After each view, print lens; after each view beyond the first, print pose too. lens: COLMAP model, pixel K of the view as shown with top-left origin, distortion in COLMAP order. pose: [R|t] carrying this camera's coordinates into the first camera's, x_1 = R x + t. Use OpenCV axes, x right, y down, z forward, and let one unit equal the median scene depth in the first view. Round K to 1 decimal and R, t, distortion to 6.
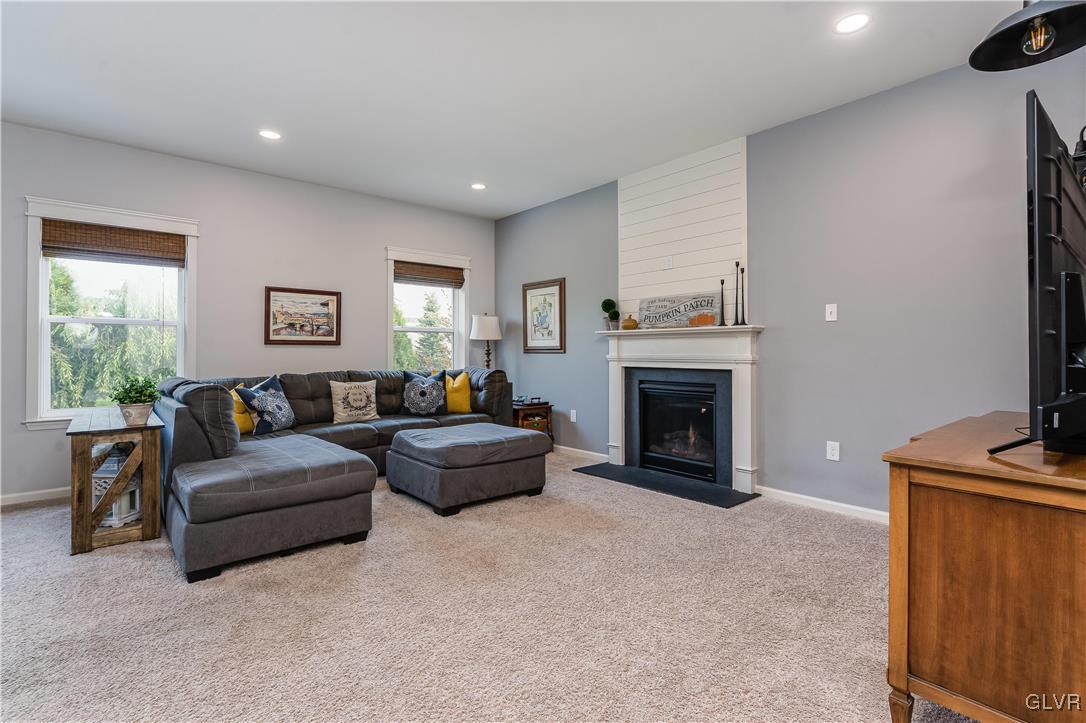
lens RADIAL K [[508.9, 0, 534.3], [0, 508.9, 352.1], [0, 0, 1]] dist [-0.000217, 0.000008]
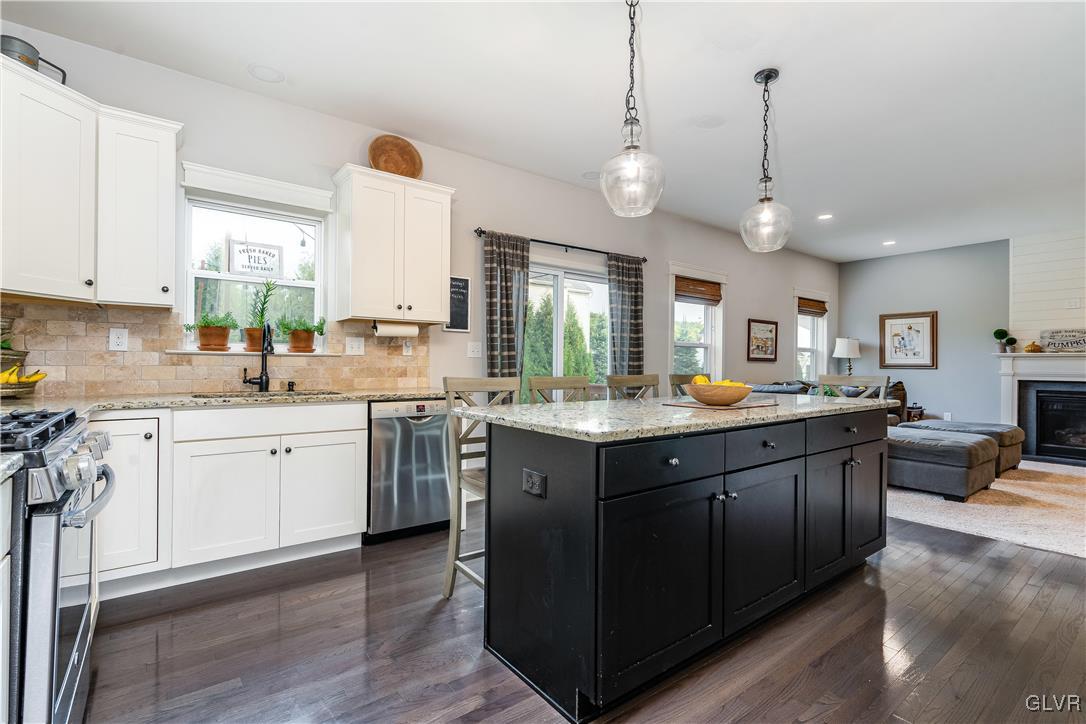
lens RADIAL K [[501.9, 0, 549.0], [0, 501.9, 364.0], [0, 0, 1]] dist [0.000215, 0.000104]
pose [[0.998981, 0.010084, -0.043981, -0.985898], [-0.010180, 0.999946, -0.001956, 0.001627], [0.043959, 0.002402, 0.999030, -0.366584]]
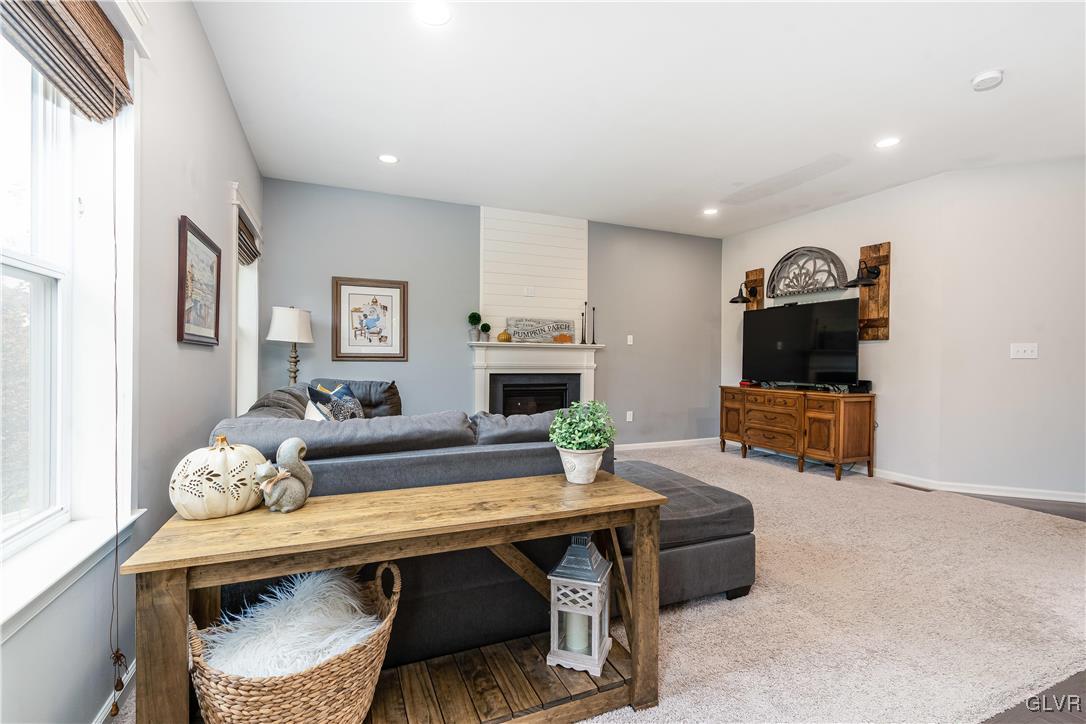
lens RADIAL K [[501.9, 0, 549.0], [0, 501.9, 364.0], [0, 0, 1]] dist [0.000215, 0.000104]
pose [[0.300337, -0.004229, 0.953824, -0.852548], [-0.008617, 0.999937, 0.007147, -0.002027], [-0.953794, -0.010366, 0.300281, 0.526521]]
